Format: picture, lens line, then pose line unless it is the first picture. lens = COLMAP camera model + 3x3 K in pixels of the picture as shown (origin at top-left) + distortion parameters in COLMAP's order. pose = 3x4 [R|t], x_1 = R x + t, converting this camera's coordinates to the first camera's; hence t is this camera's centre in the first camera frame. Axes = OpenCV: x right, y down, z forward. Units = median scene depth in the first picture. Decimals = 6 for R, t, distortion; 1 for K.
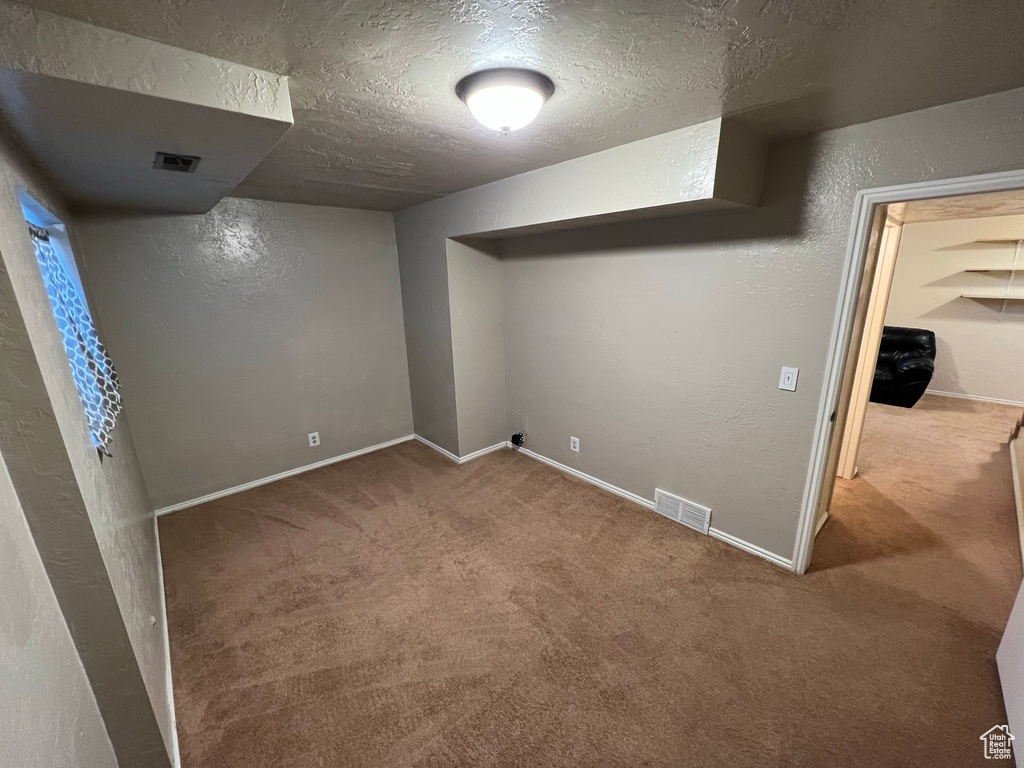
lens RADIAL K [[407.8, 0, 510.4], [0, 407.8, 382.7], [0, 0, 1]] dist [-0.001200, -0.000130]
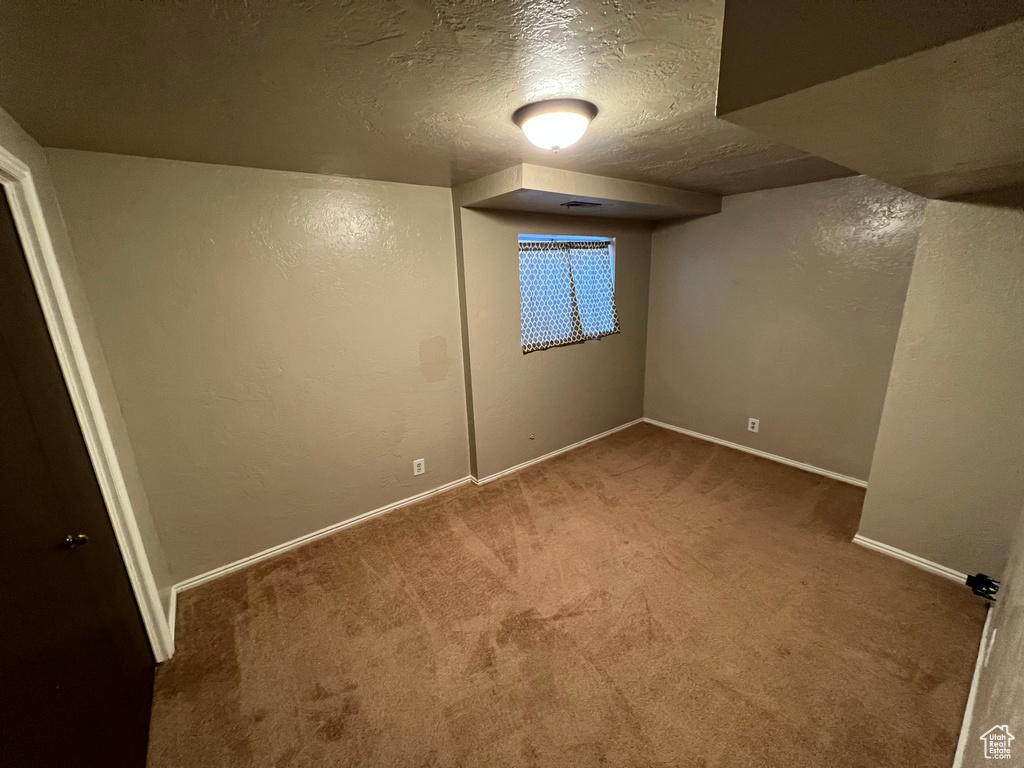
lens RADIAL K [[407.8, 0, 510.1], [0, 407.8, 383.3], [0, 0, 1]] dist [-0.001200, -0.000130]
pose [[-0.072992, 0.283920, -0.956066, 0.643194], [-0.216858, 0.931169, 0.293082, -0.158096], [0.973470, 0.228724, -0.006398, 0.517663]]
